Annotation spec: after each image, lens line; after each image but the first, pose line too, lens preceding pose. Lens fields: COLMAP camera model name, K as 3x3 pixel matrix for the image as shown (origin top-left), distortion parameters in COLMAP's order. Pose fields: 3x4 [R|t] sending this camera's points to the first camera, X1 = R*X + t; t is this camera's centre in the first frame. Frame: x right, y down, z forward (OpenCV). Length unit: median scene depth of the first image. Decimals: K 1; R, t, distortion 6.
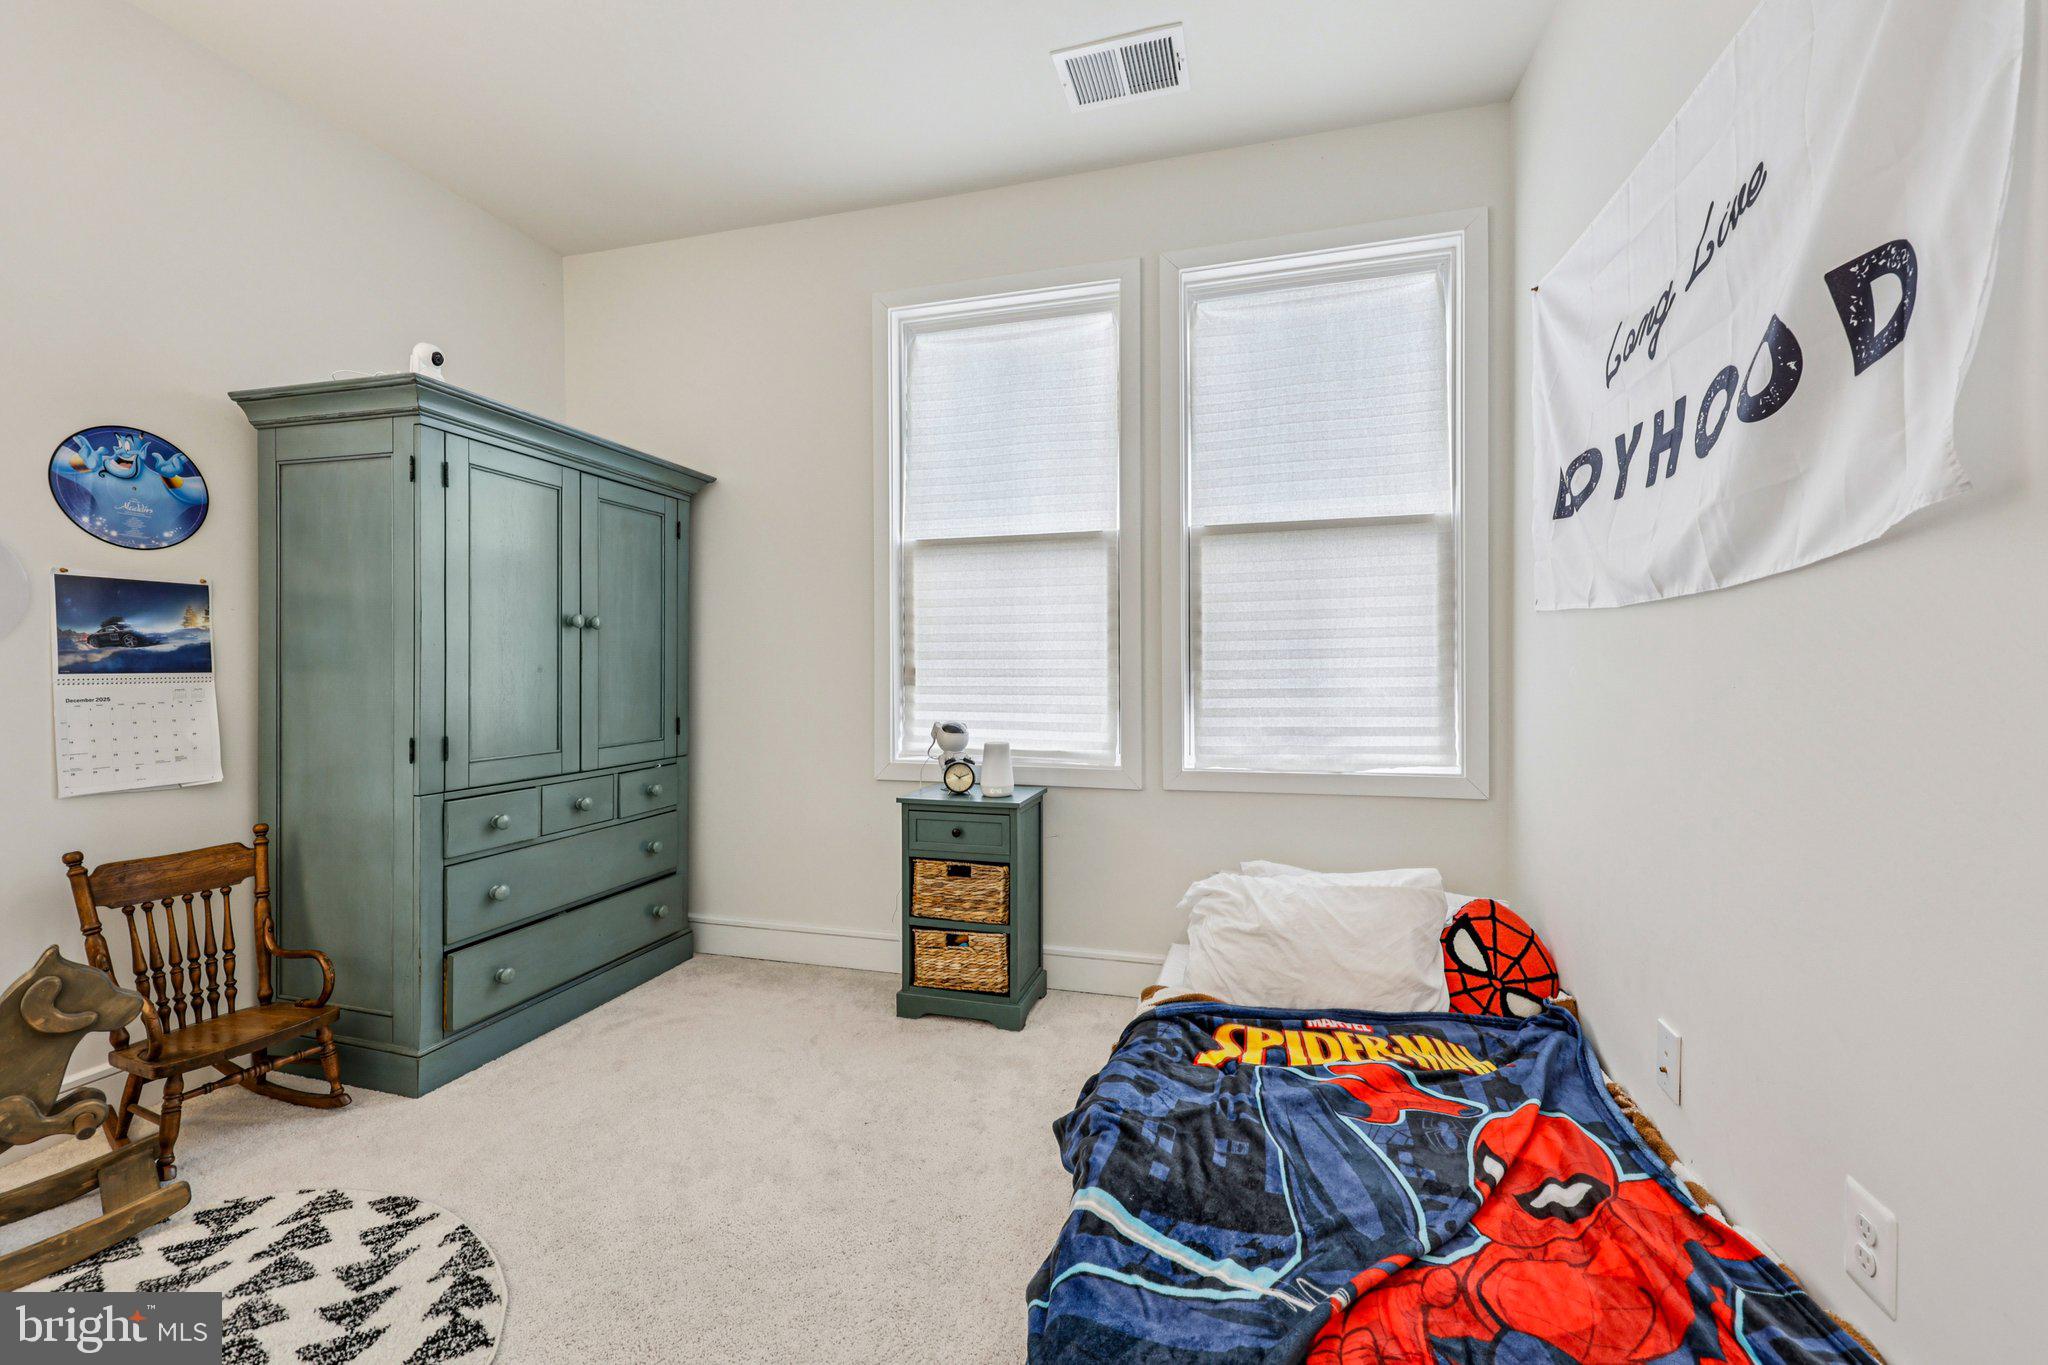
lens RADIAL K [[830.5, 0, 1029.2], [0, 830.5, 676.3], [0, 0, 1]] dist [0.001508, -0.000456]
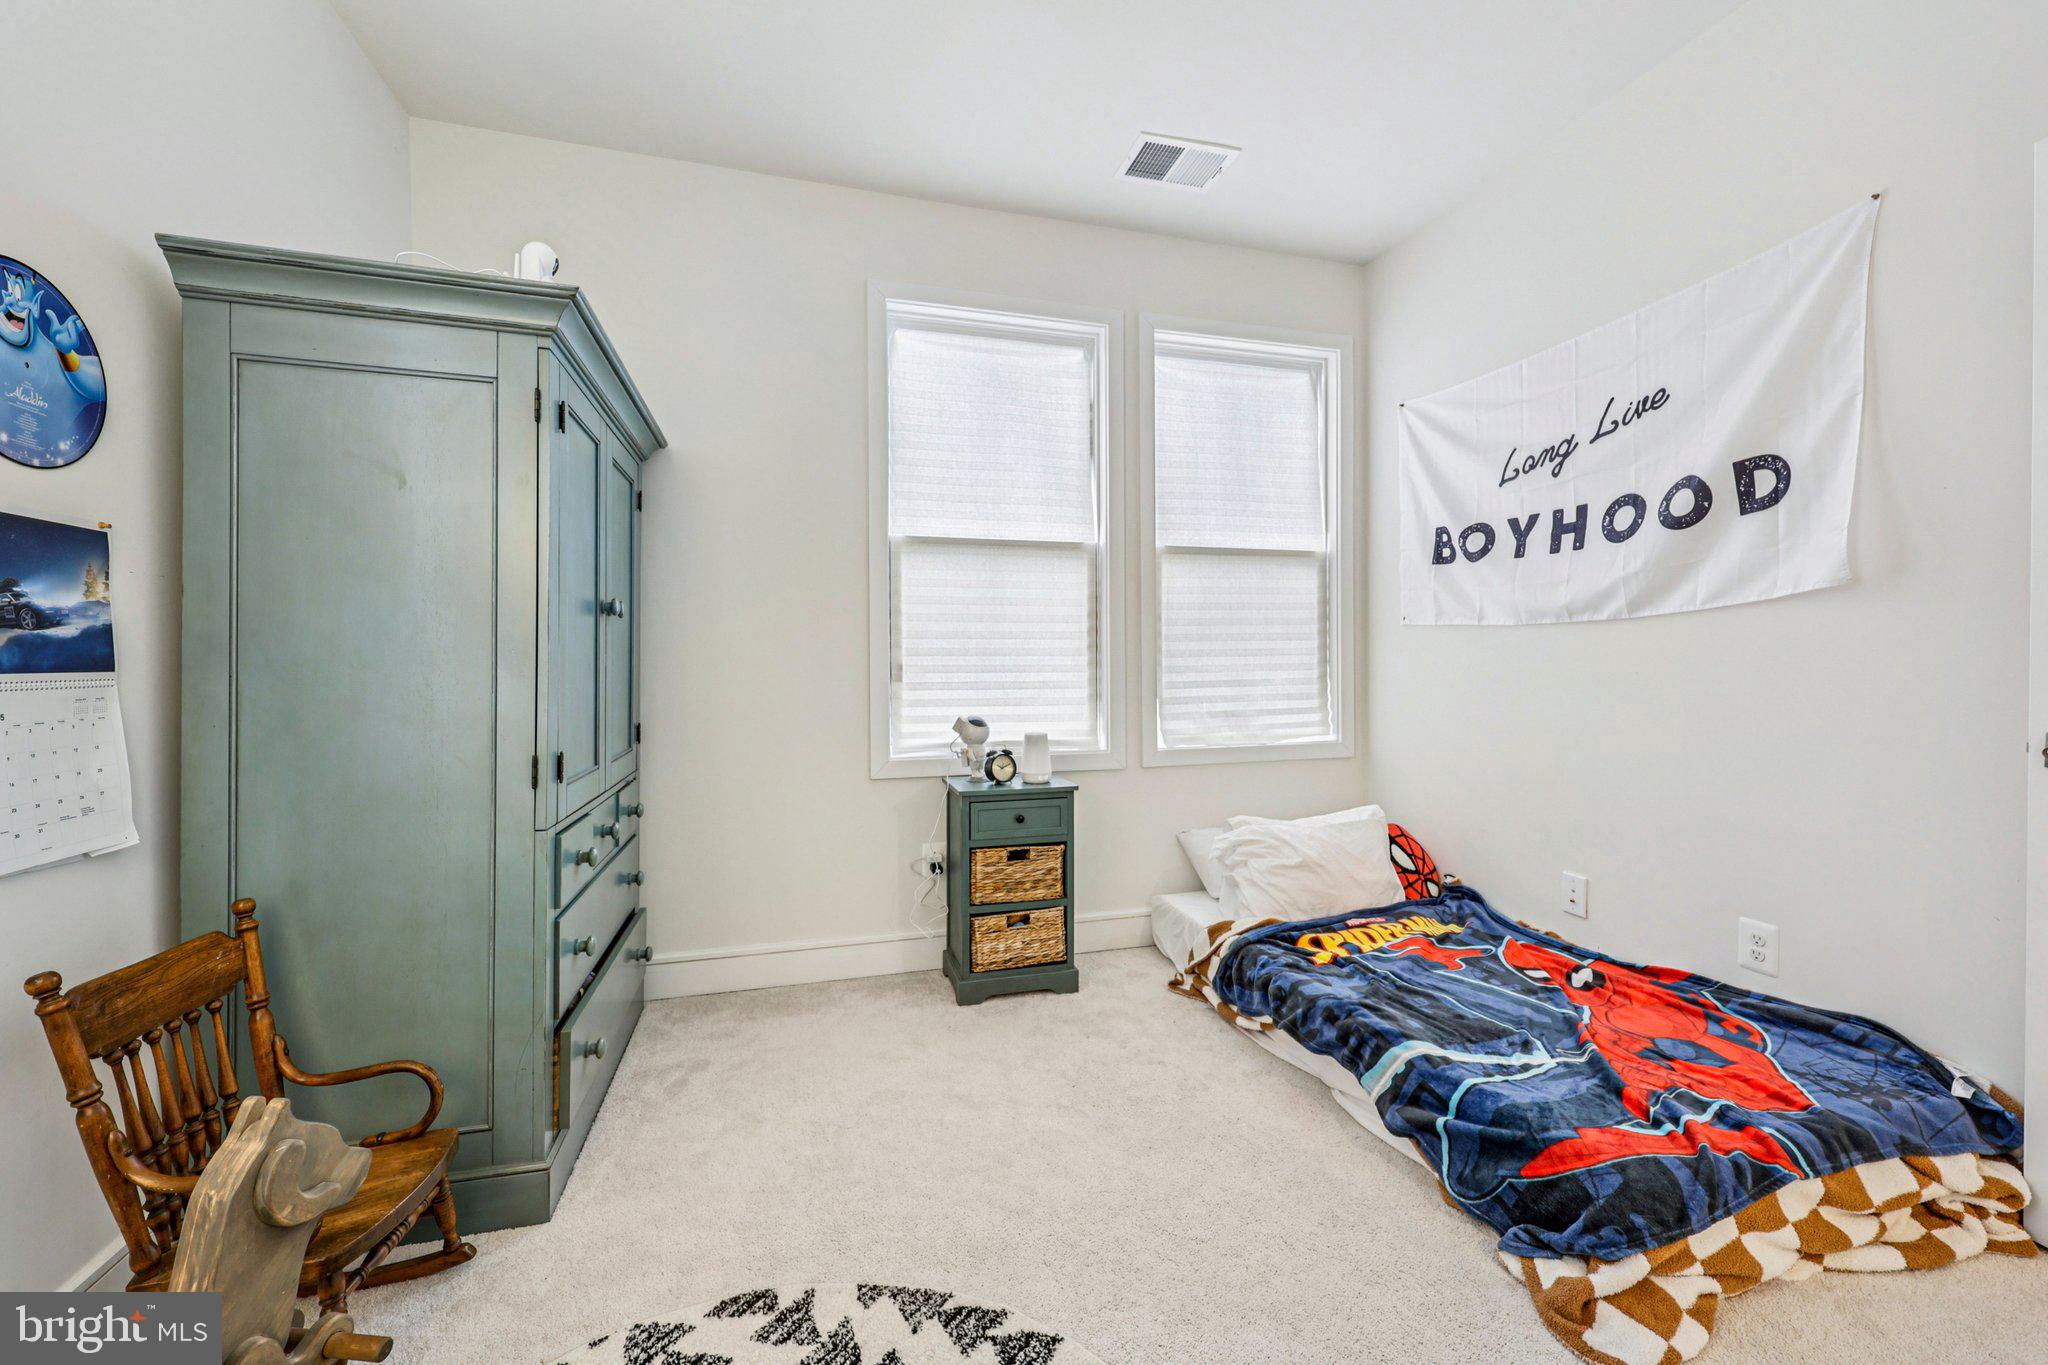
lens RADIAL K [[830.5, 0, 1035.5], [0, 830.5, 672.5], [0, 0, 1]] dist [0.001508, -0.000456]
pose [[0.847790, -0.006358, 0.530294, -0.737351], [0.007597, 0.999971, -0.000157, 0.001357], [-0.530278, 0.004162, 0.847814, 0.101756]]
